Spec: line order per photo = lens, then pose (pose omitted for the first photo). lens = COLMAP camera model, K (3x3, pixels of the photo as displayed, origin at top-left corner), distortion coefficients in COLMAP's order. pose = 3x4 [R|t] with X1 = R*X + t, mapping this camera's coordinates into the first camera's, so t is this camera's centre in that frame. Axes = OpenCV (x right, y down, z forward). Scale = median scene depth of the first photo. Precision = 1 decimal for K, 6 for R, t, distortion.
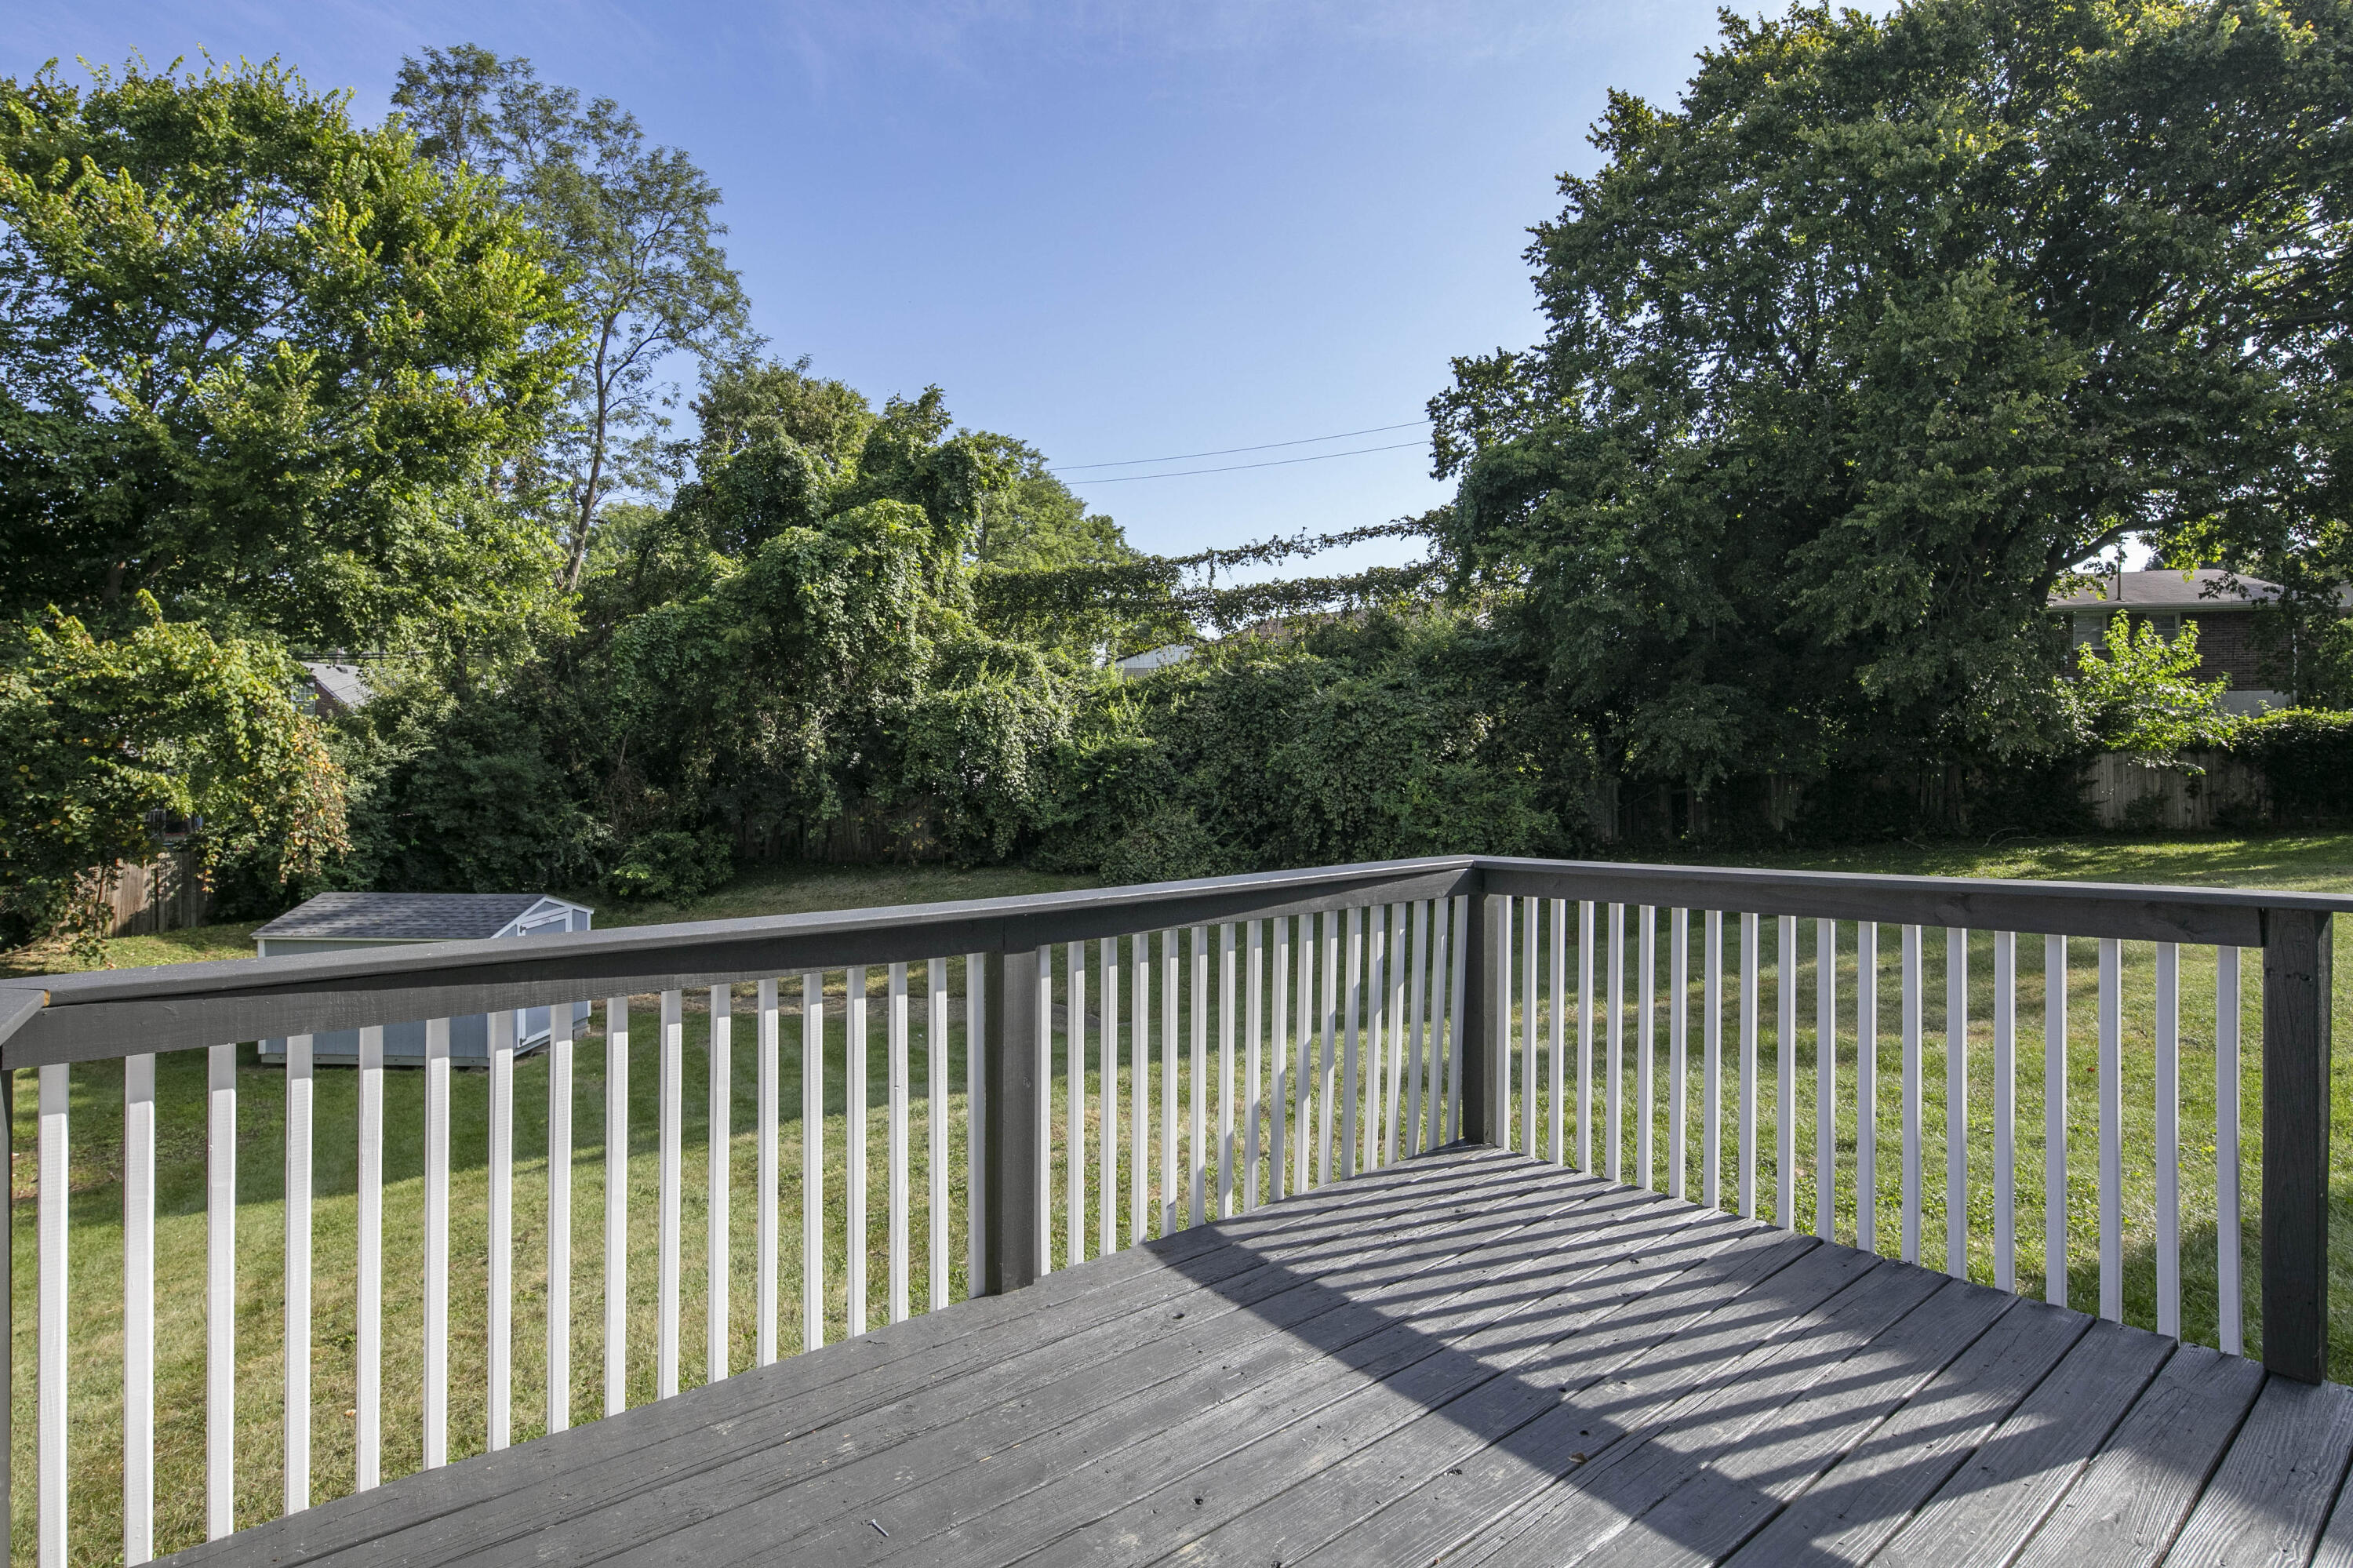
lens RADIAL K [[1142.5, 0, 1180.6], [0, 1142.5, 794.6], [0, 0, 1]] dist [0.002916, -0.002916]
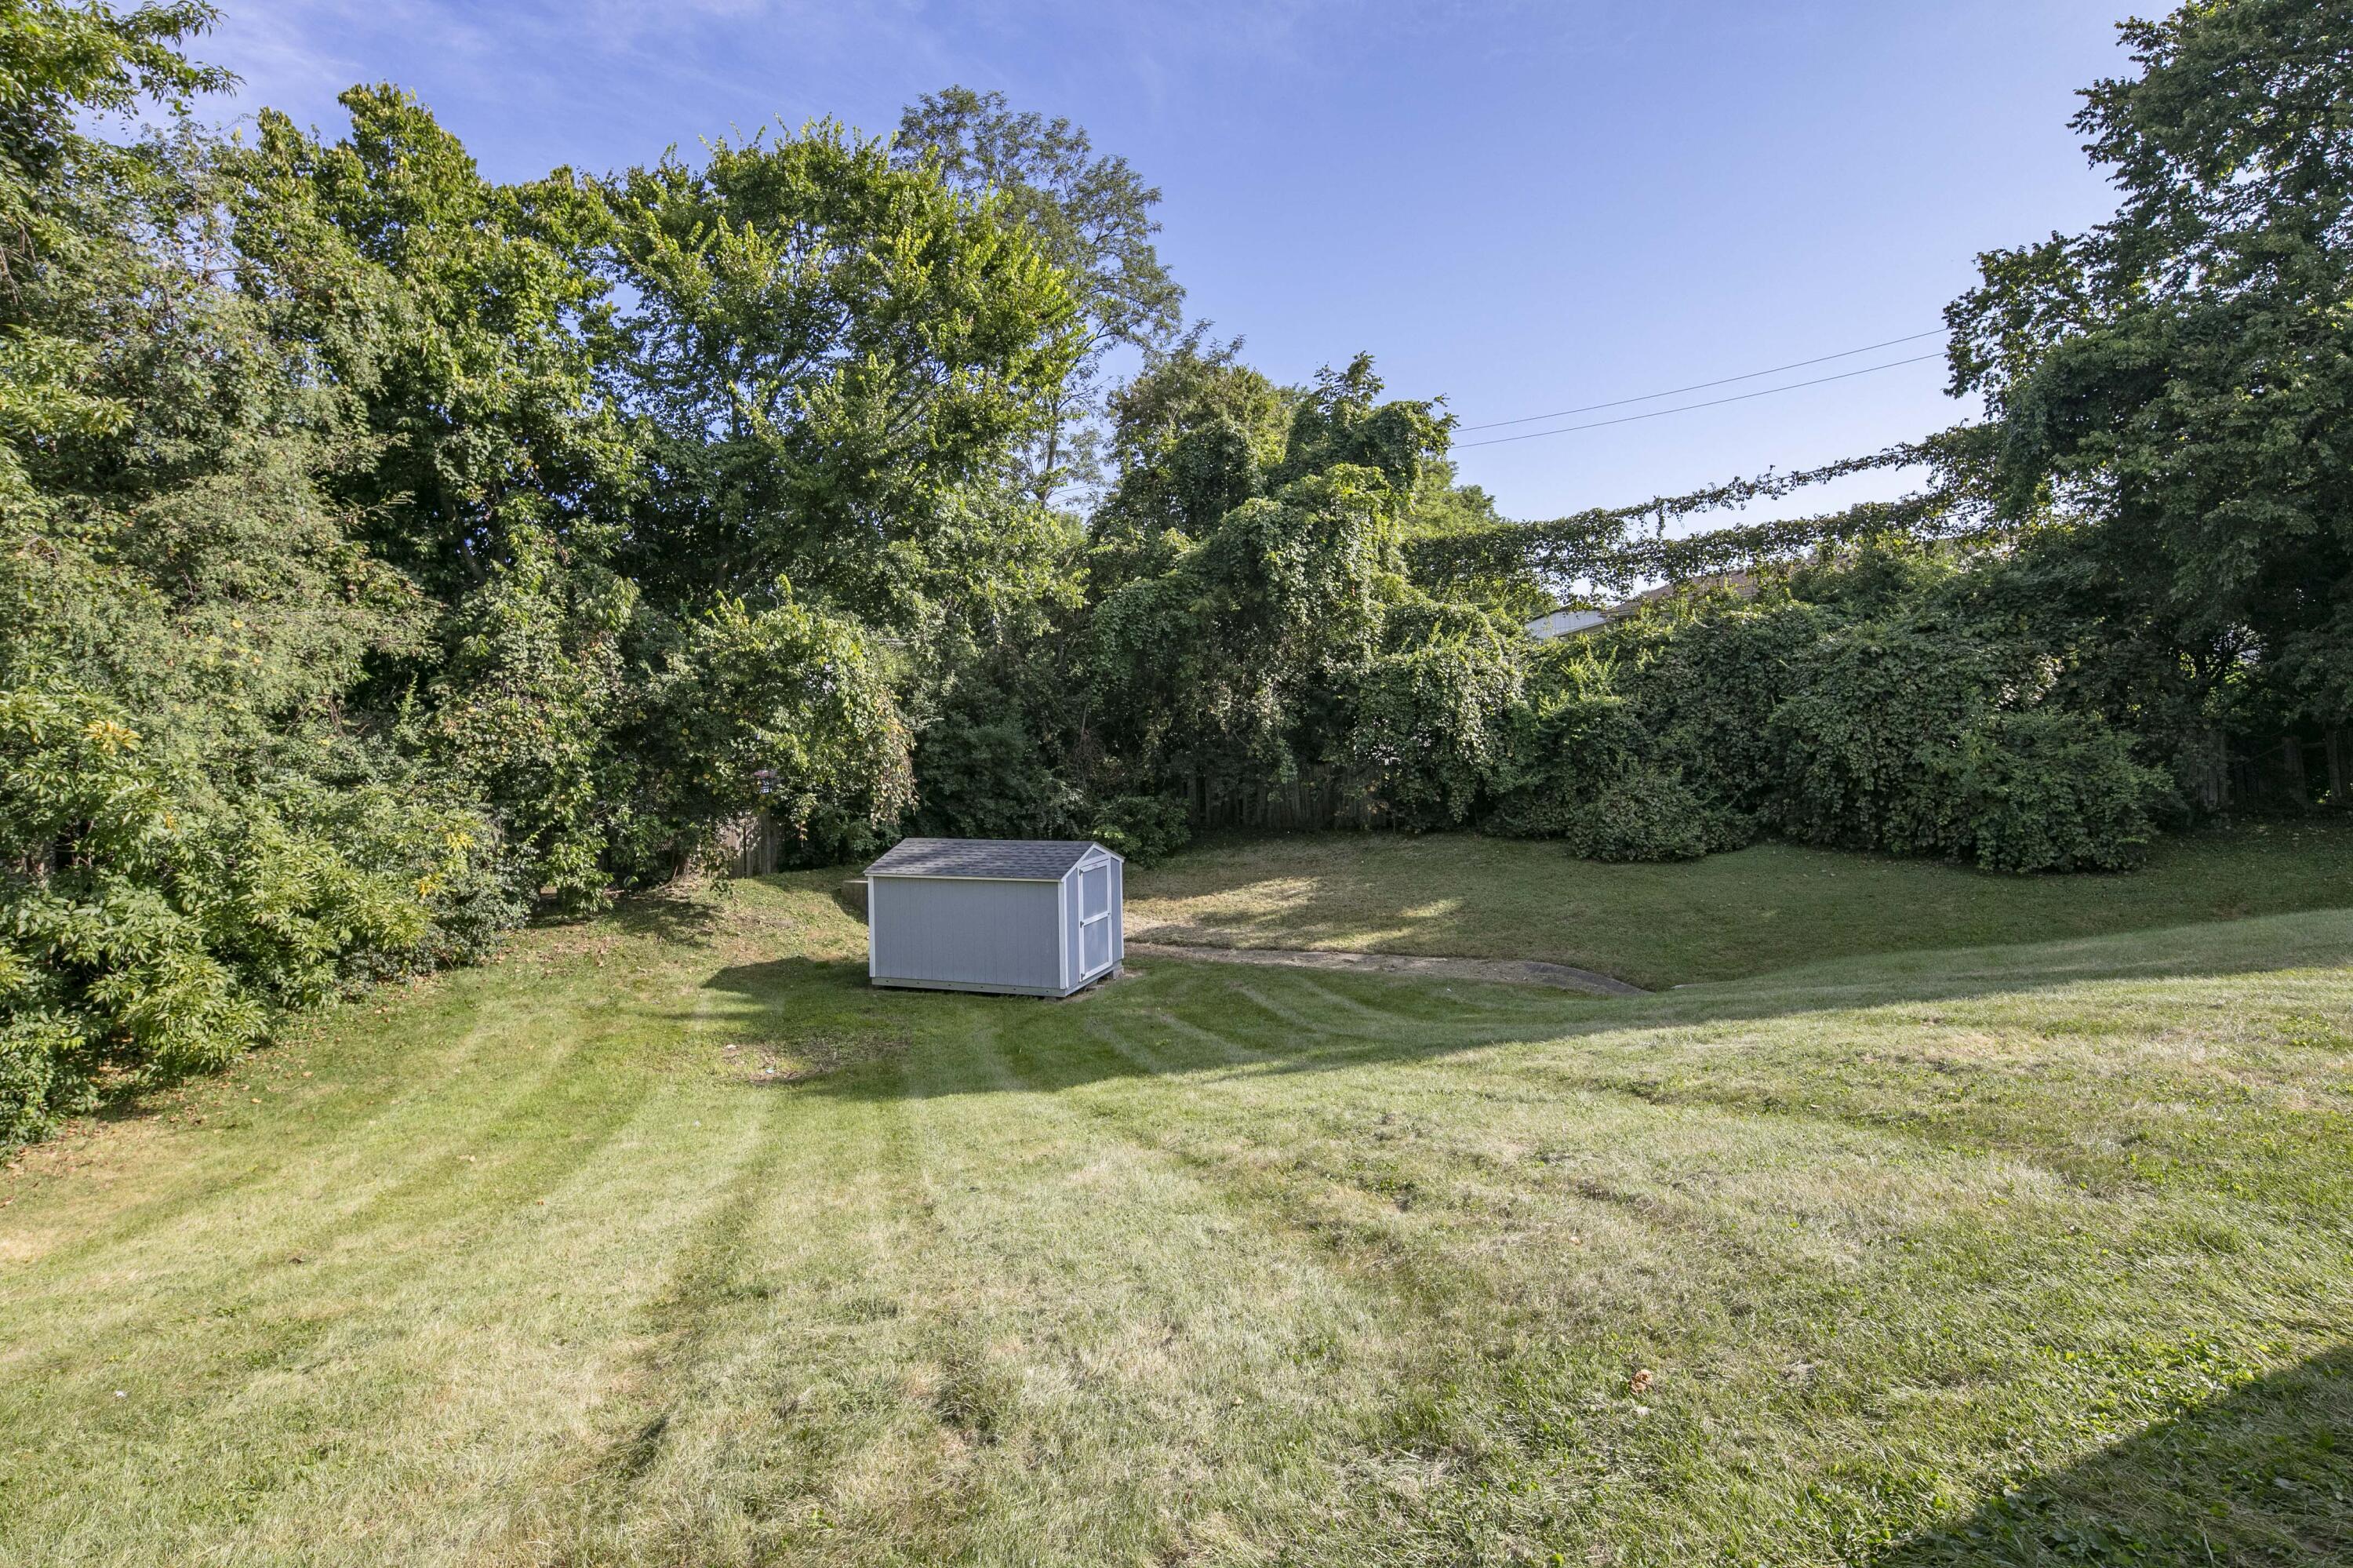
lens RADIAL K [[1142.5, 0, 1174.4], [0, 1142.5, 780.8], [0, 0, 1]] dist [0.002916, -0.002916]
pose [[0.961408, -0.004031, -0.275097, -0.120034], [0.003575, 0.999991, -0.002161, 0.020884], [0.275104, 0.001094, 0.961414, -0.006714]]
